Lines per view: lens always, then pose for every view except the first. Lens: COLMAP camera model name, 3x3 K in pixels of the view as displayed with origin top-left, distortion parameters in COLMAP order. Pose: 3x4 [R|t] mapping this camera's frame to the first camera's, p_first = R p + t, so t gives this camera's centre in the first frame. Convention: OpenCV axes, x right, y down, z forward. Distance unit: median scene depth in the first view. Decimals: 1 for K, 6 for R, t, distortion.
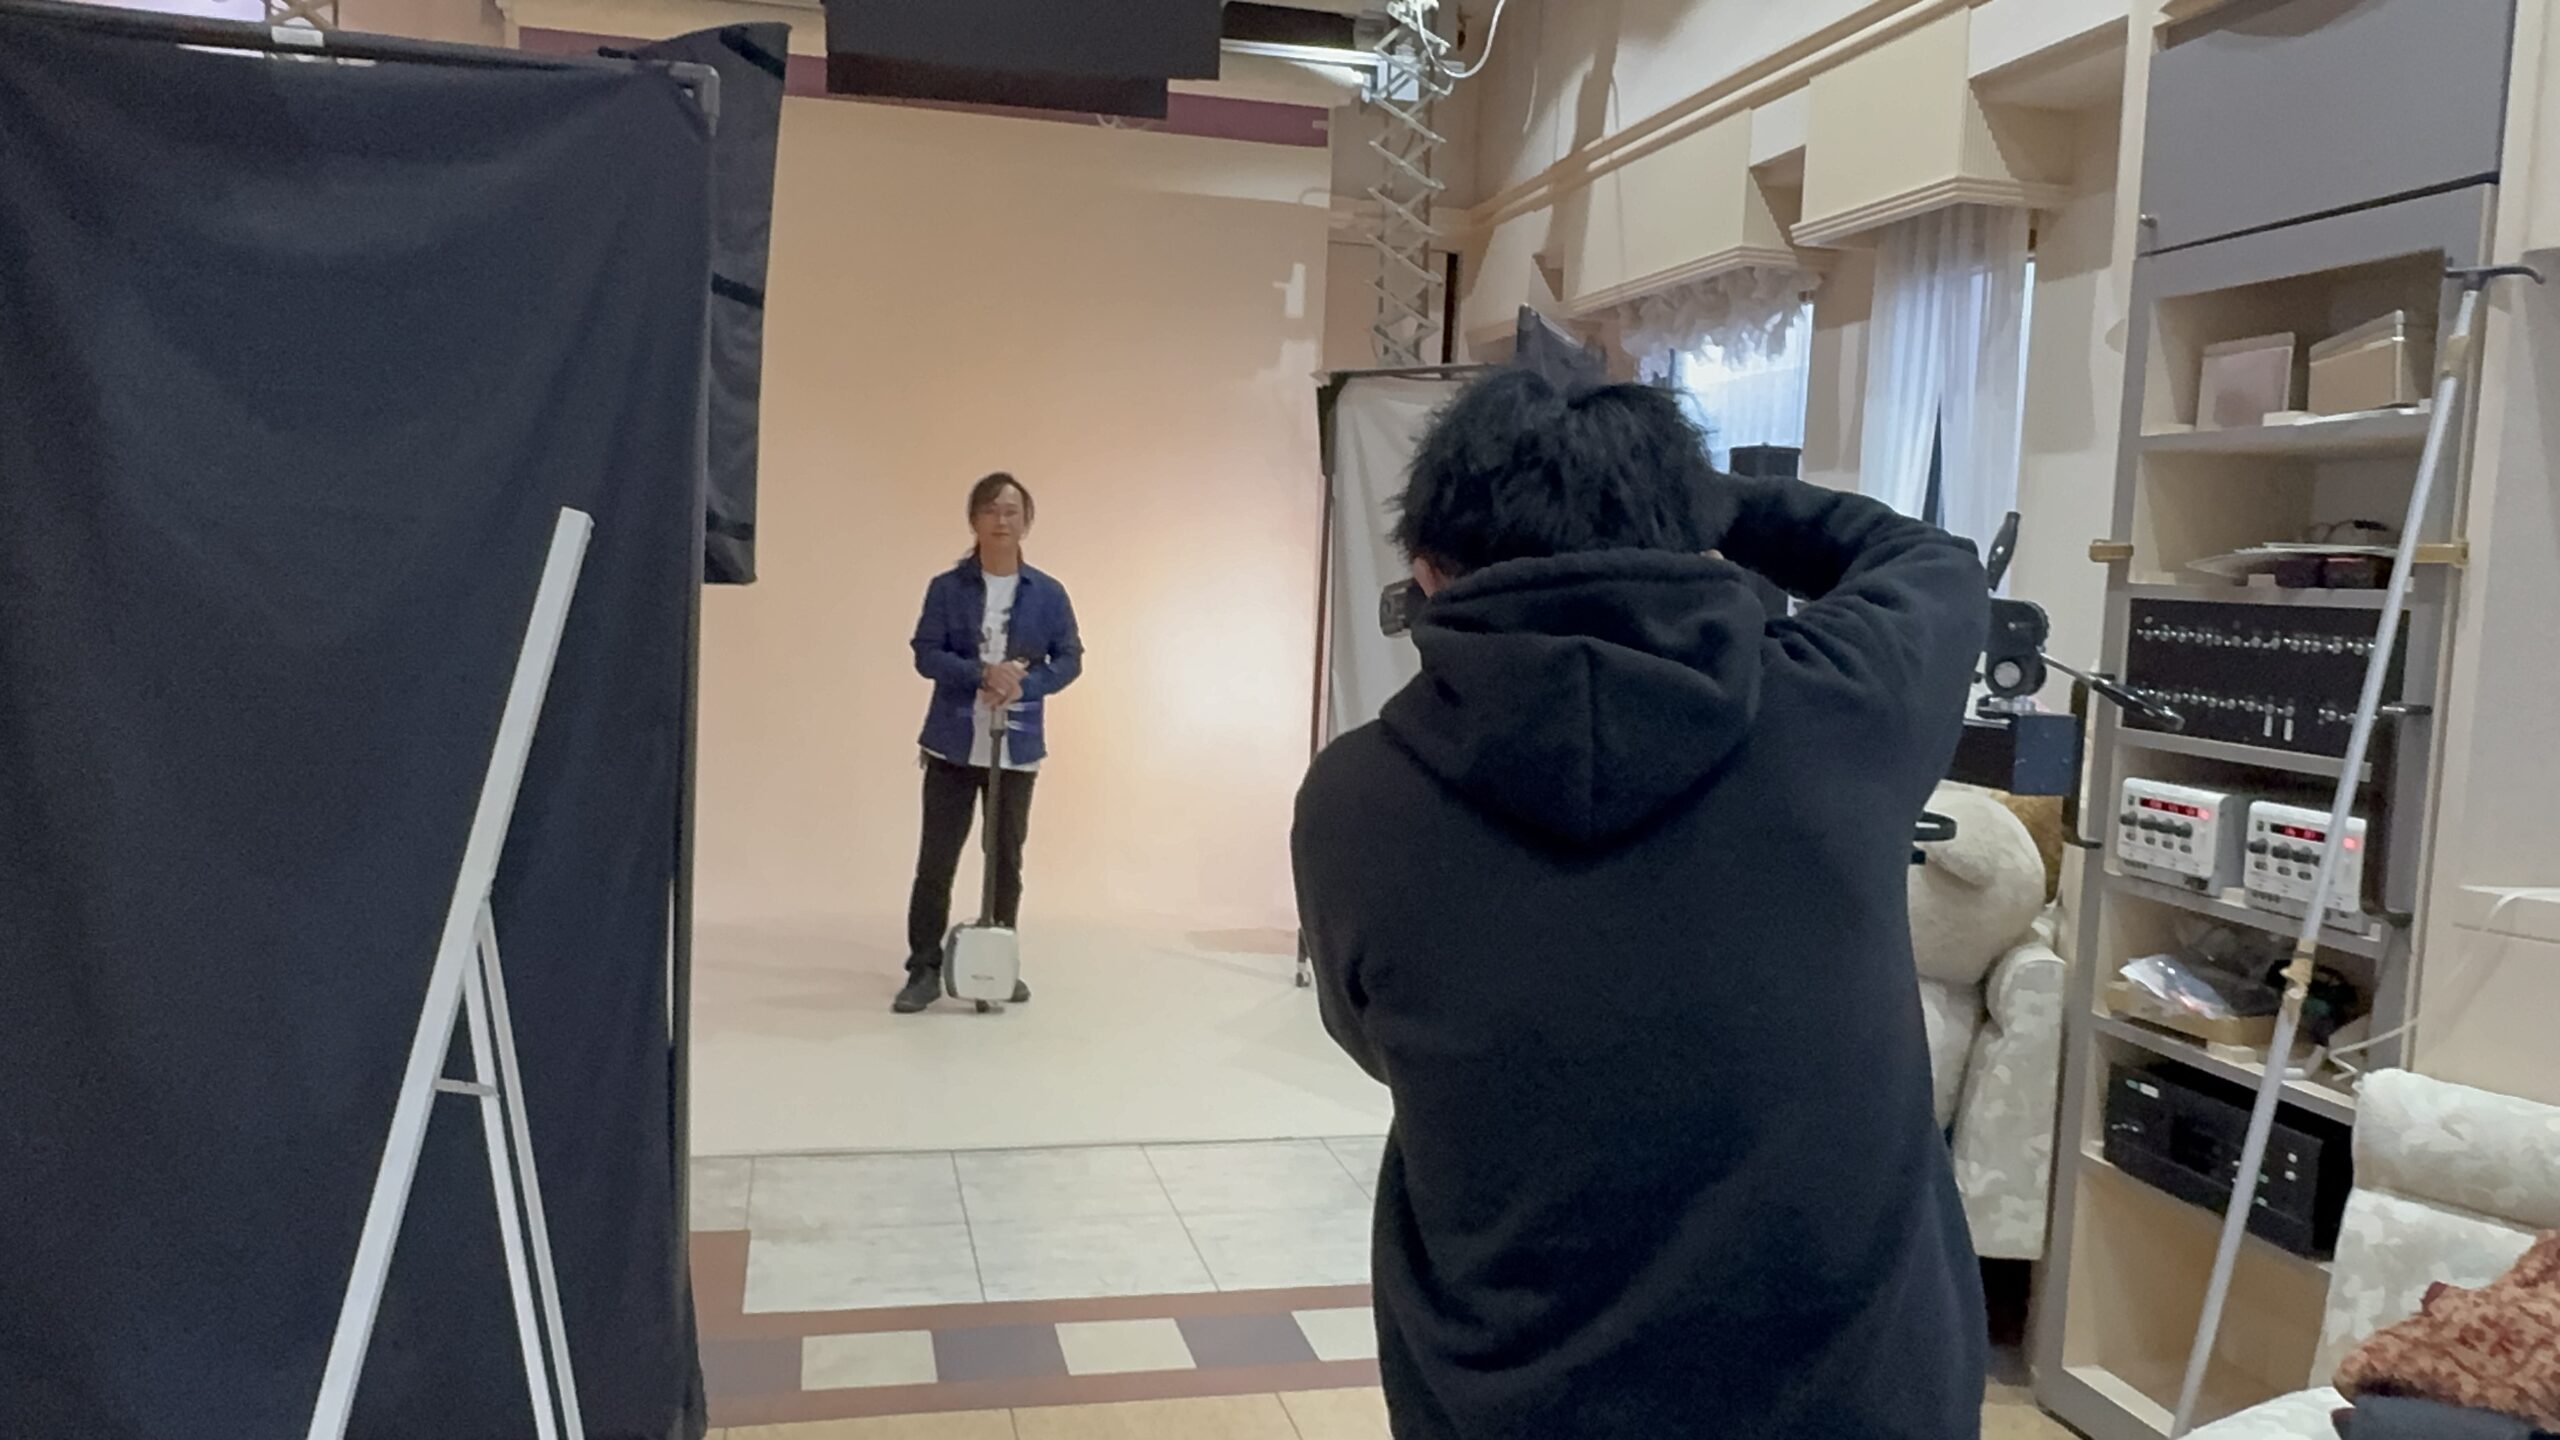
lens RADIAL K [[1909.0, 0, 1280.0], [0, 1909.0, 720.0], [0, 0, 1]] dist [0.000273, -0.003825]
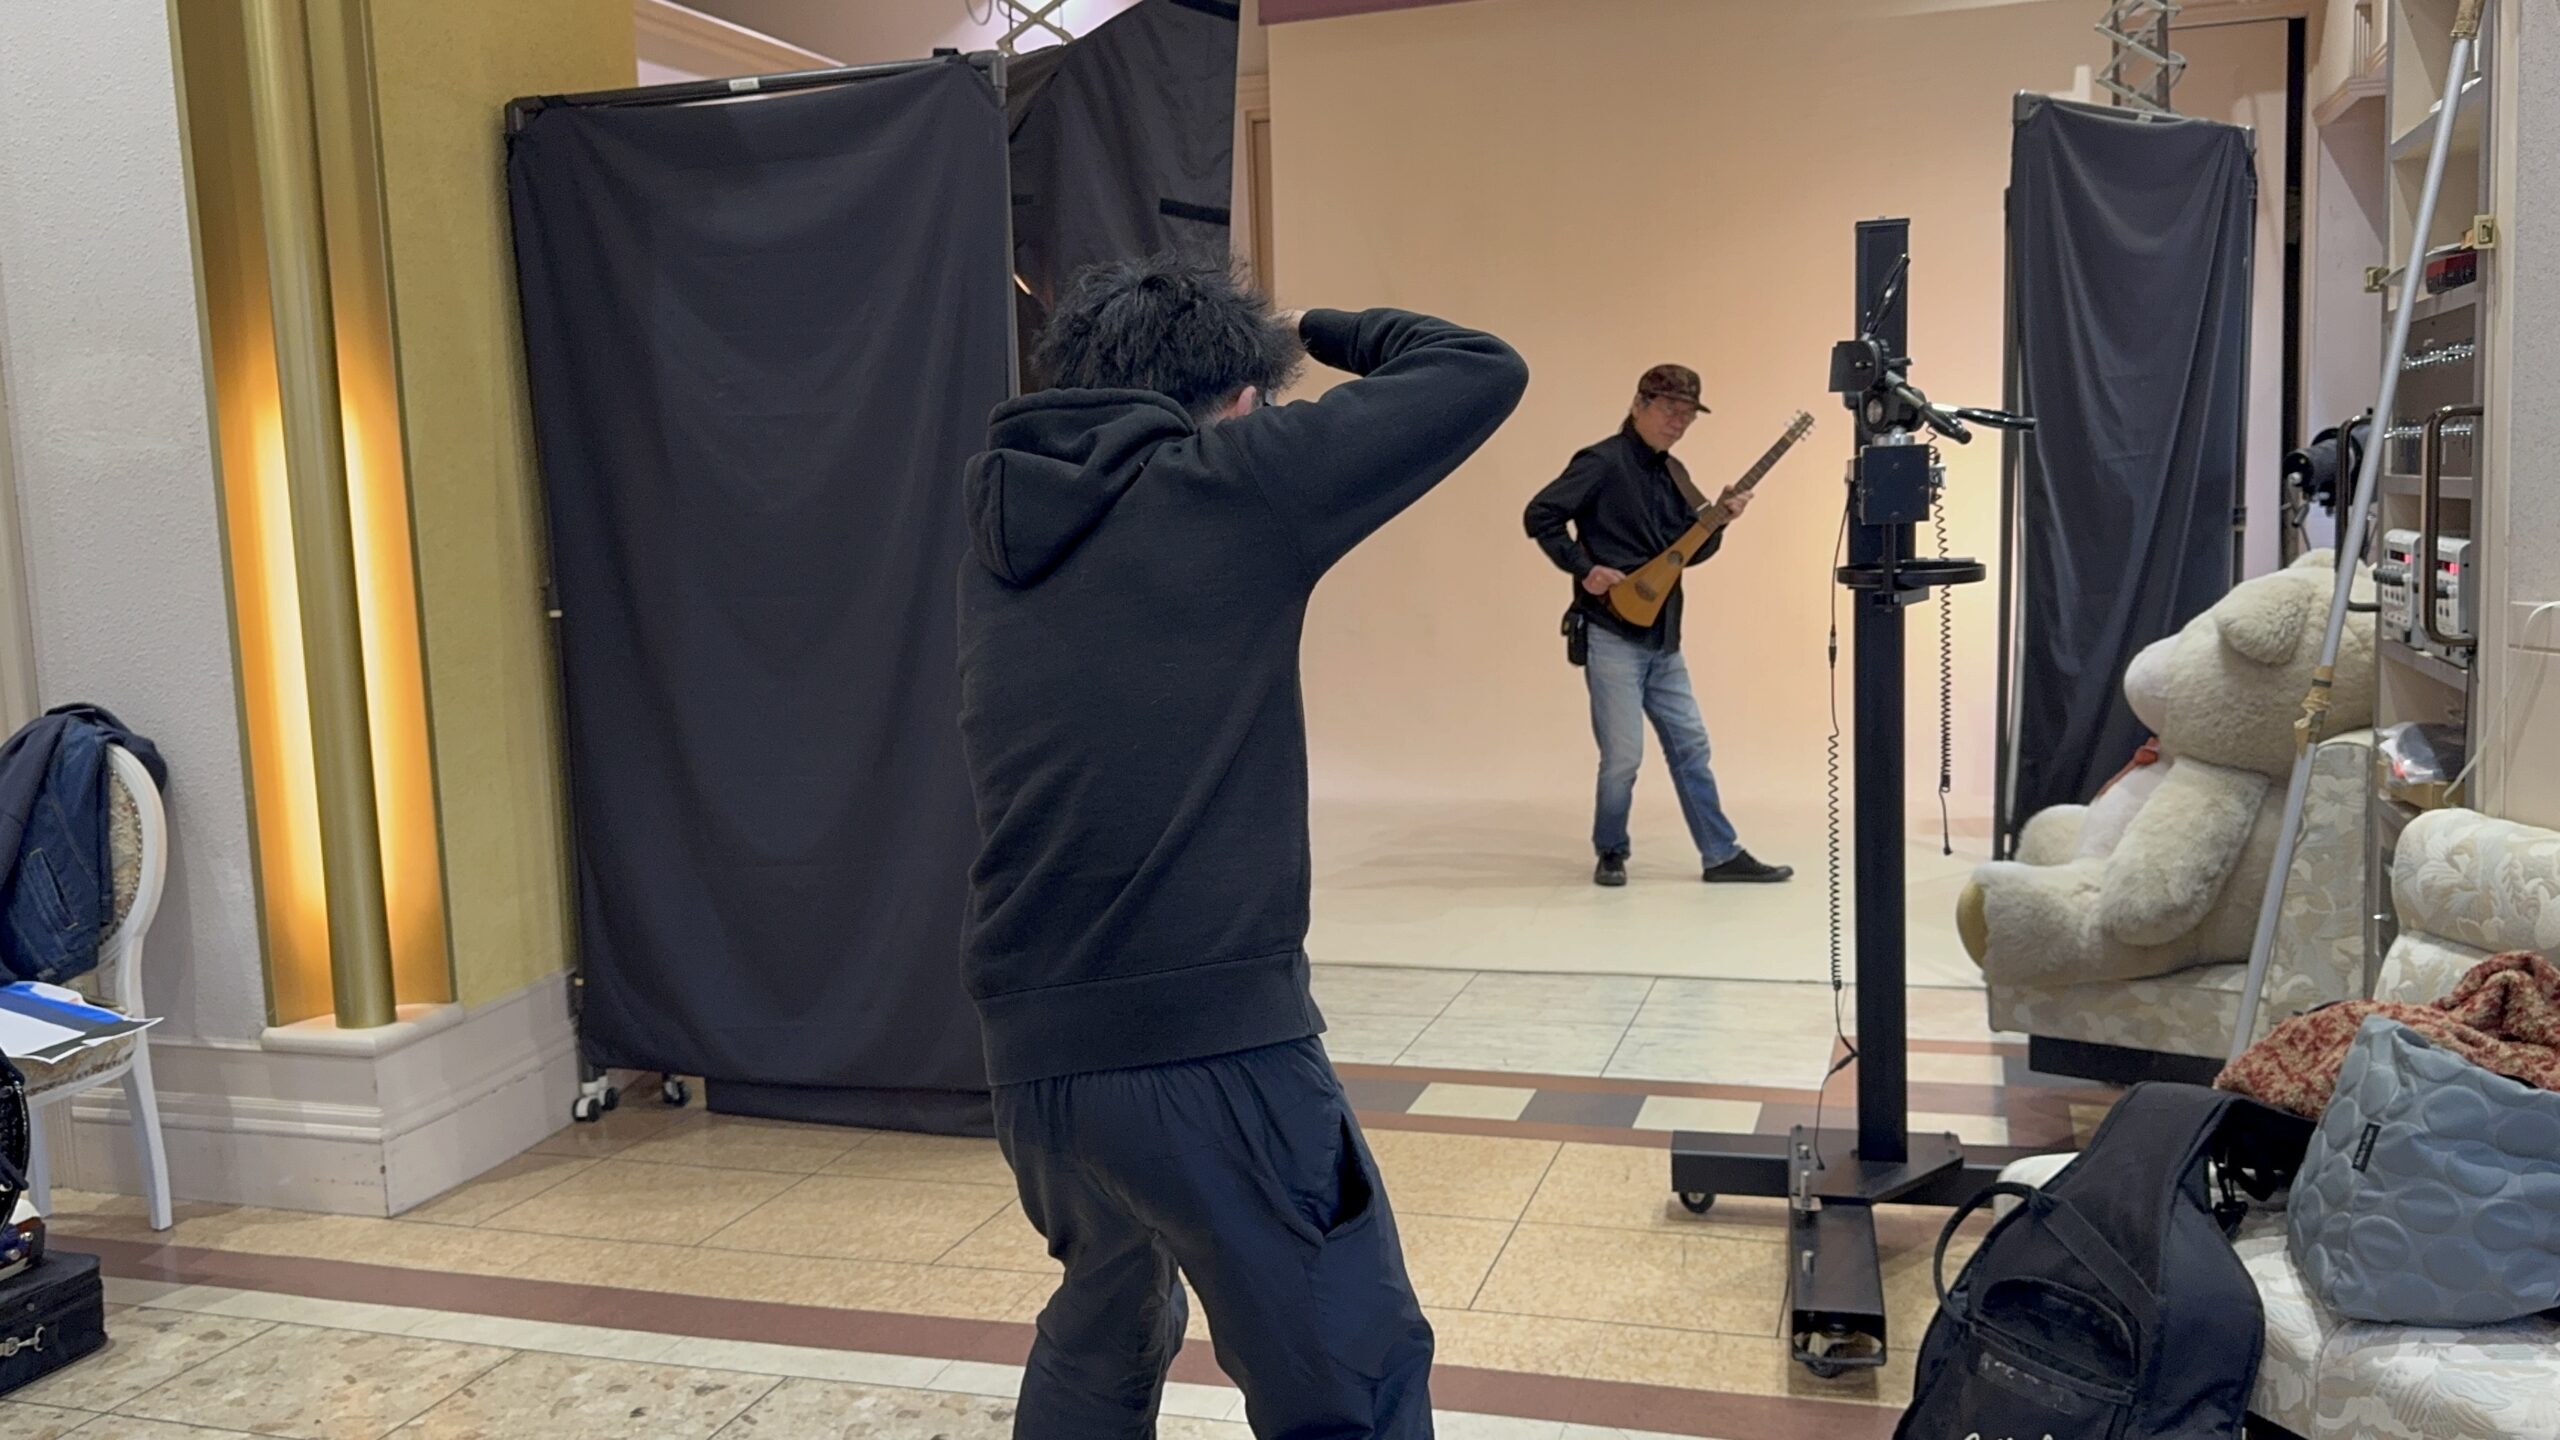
lens RADIAL K [[2256.6, 0, 1280.0], [0, 2256.6, 720.0], [0, 0, 1]] dist [0.111301, -0.224113]
pose [[0.841134, -0.020938, -0.540421, 0.475556], [0.029079, 0.999556, 0.006532, 0.078948], [0.540044, -0.021209, 0.841369, -0.156236]]
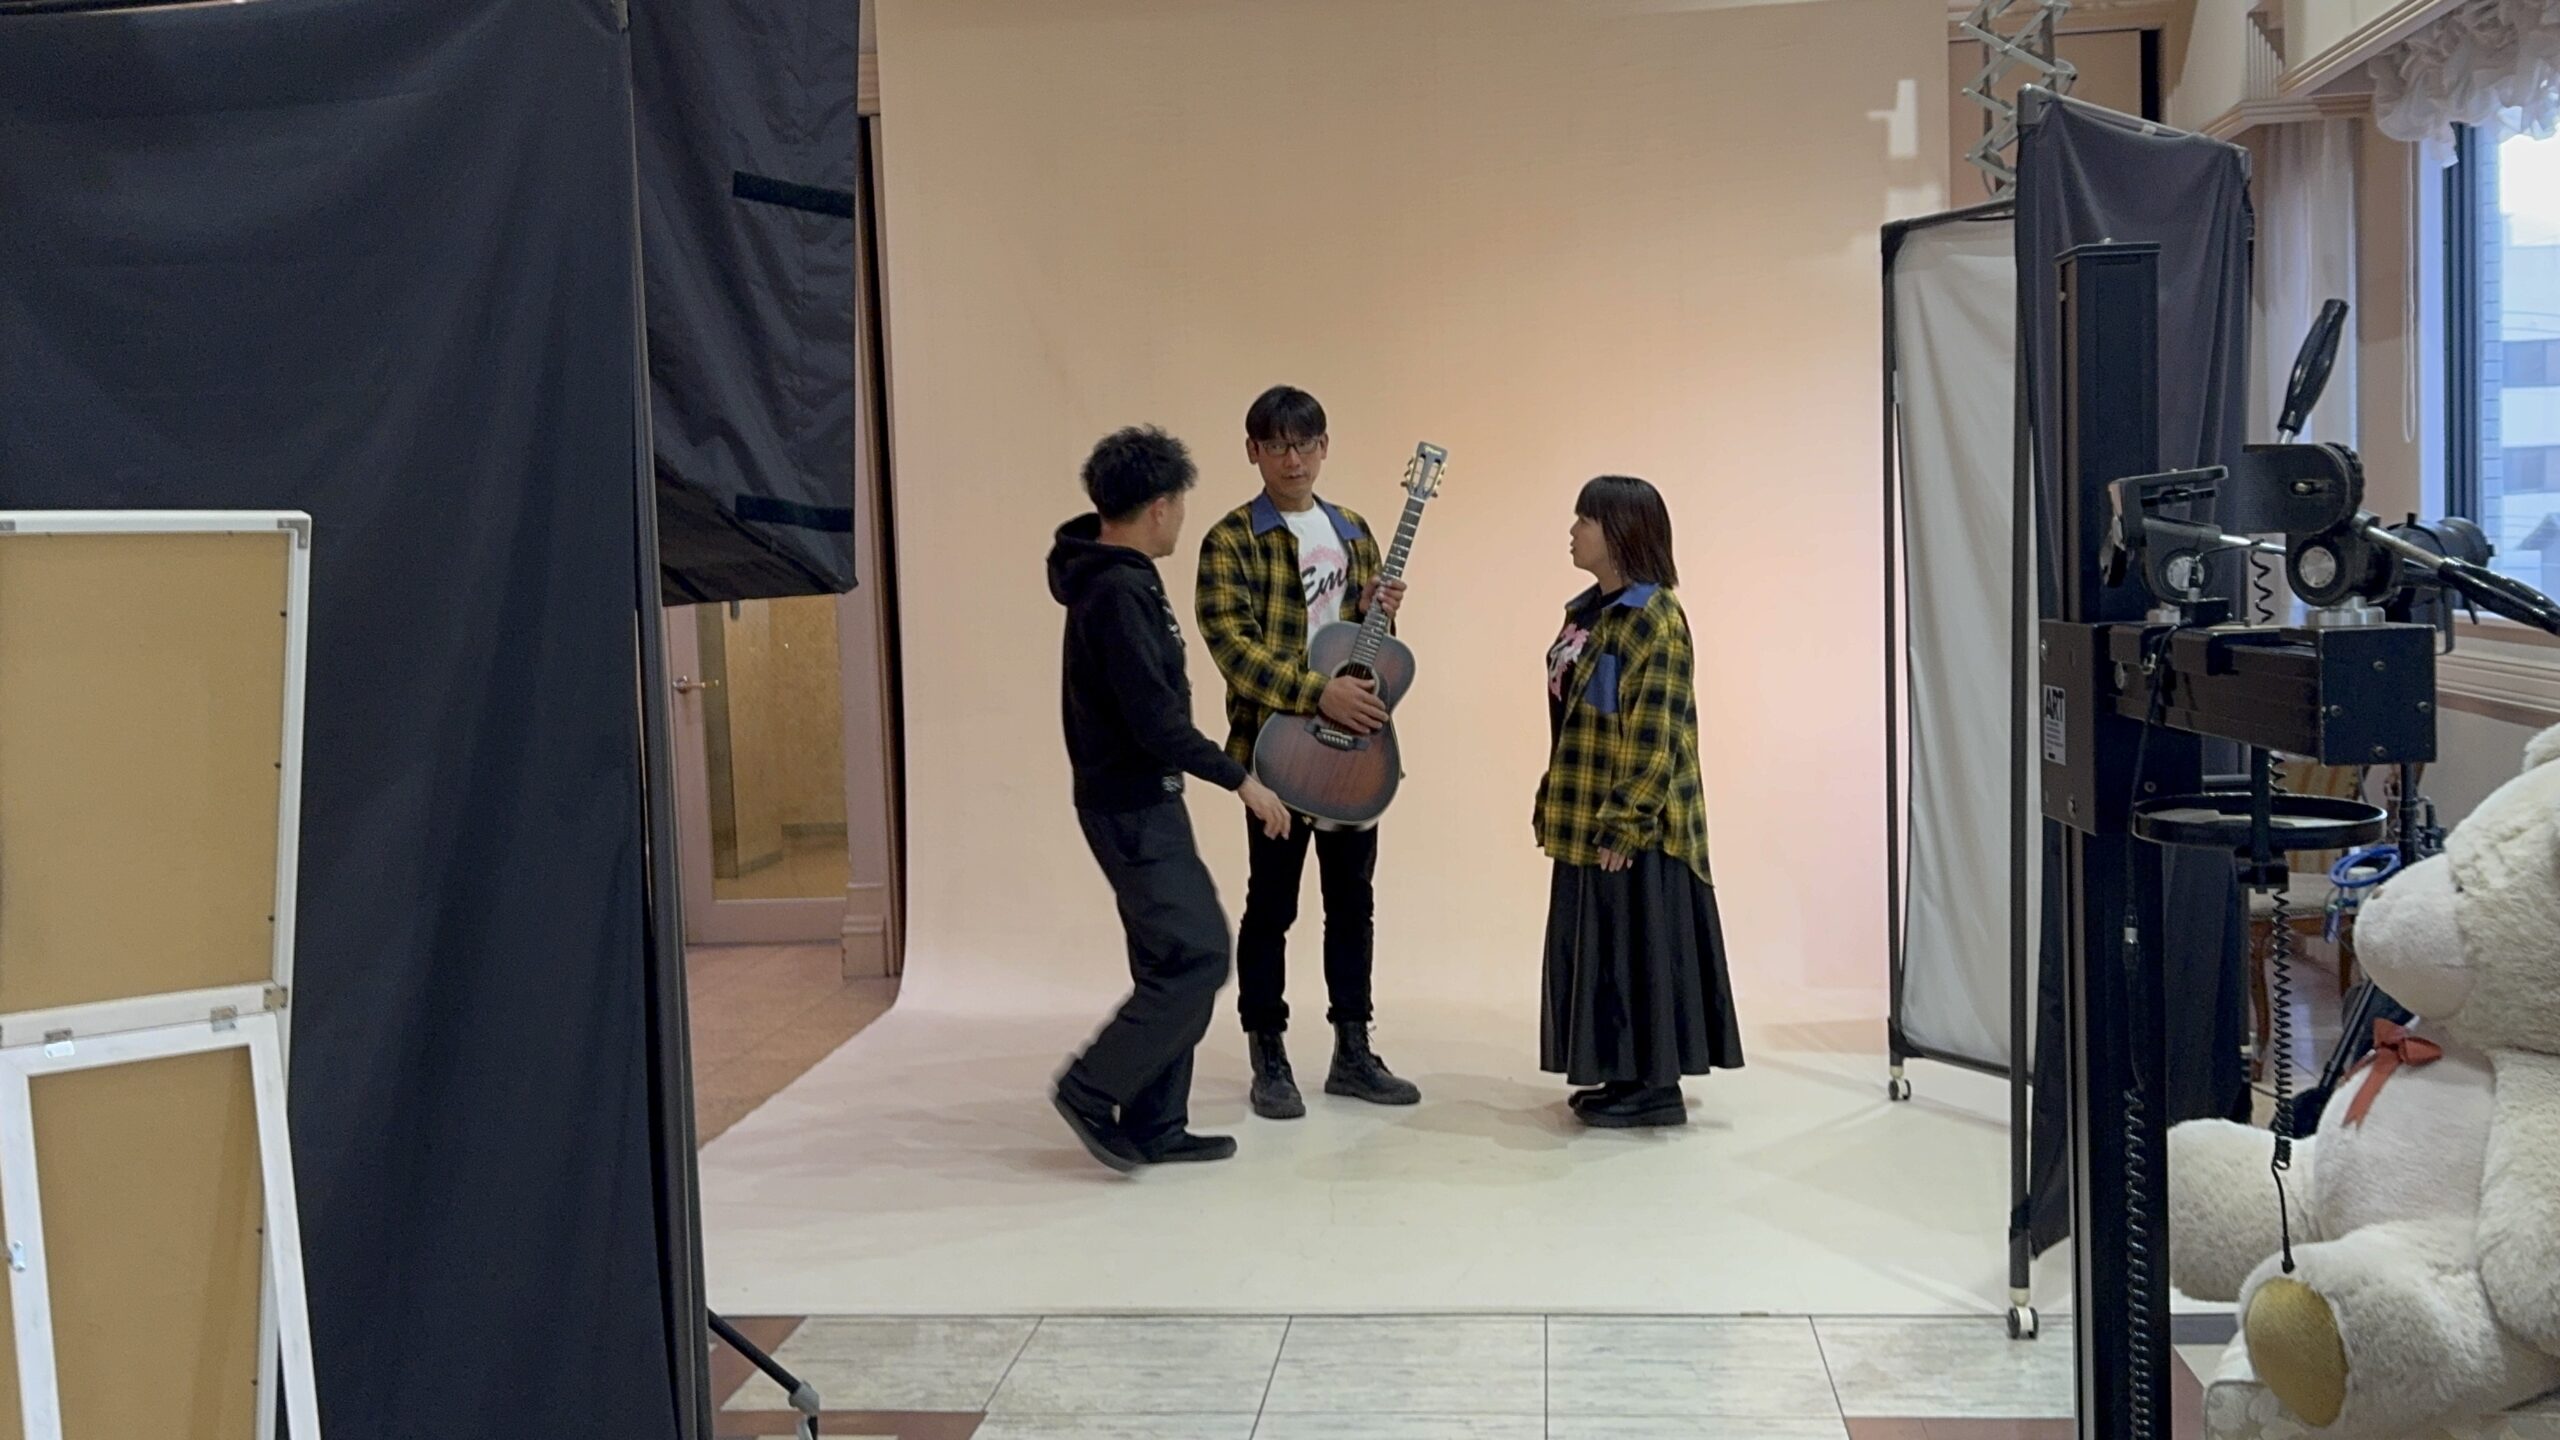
lens RADIAL K [[2472.4, 0, 1280.0], [0, 2472.4, 720.0], [0, 0, 1]] dist [0.147136, -0.353519]
pose [[0.928051, -0.061189, -0.367393, 0.221944], [0.056212, 0.998125, -0.024240, 0.014639], [0.368187, 0.001844, 0.929750, 0.087147]]
